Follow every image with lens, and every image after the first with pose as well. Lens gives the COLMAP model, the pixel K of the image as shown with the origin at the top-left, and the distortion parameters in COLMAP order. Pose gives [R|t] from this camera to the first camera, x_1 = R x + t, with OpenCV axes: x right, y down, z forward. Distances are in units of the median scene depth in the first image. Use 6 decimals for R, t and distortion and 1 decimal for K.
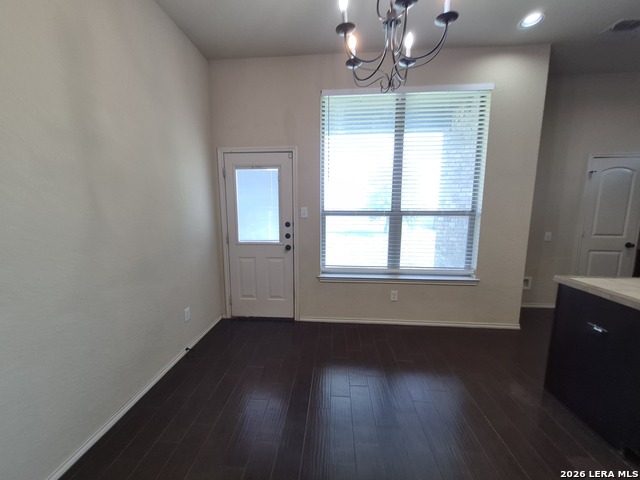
lens RADIAL K [[250.3, 0, 315.7], [0, 250.3, 242.6], [0, 0, 1]] dist [0.004012, 0.000421]
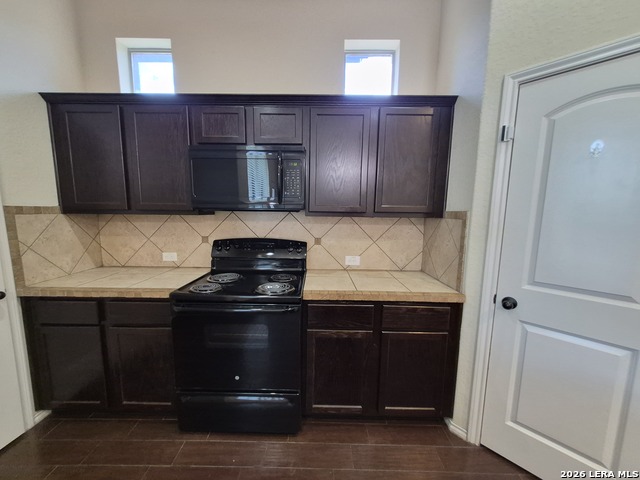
lens RADIAL K [[250.3, 0, 312.7], [0, 250.3, 241.0], [0, 0, 1]] dist [0.004012, 0.000421]
pose [[-0.068611, -0.121551, 0.990211, 0.899736], [0.126671, 0.983456, 0.129498, -0.071821], [-0.989569, 0.134316, -0.052079, 0.544638]]
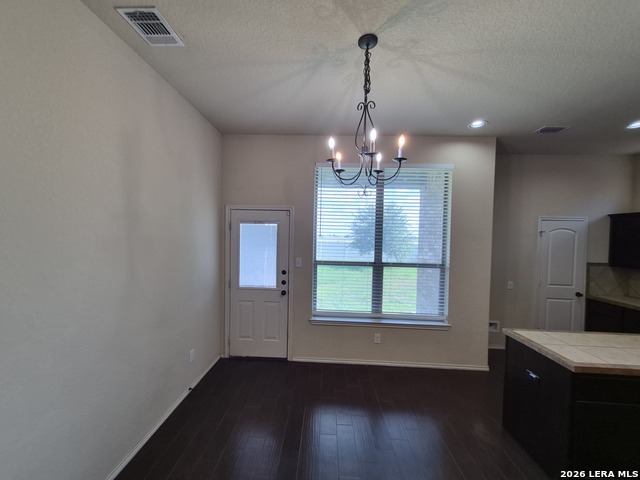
lens RADIAL K [[250.3, 0, 314.6], [0, 250.3, 243.3], [0, 0, 1]] dist [0.004012, 0.000421]
pose [[0.999269, 0.022230, 0.031101, -0.011211], [-0.018765, 0.994019, -0.107584, -0.084832], [-0.033307, 0.106922, 0.993709, -0.149127]]
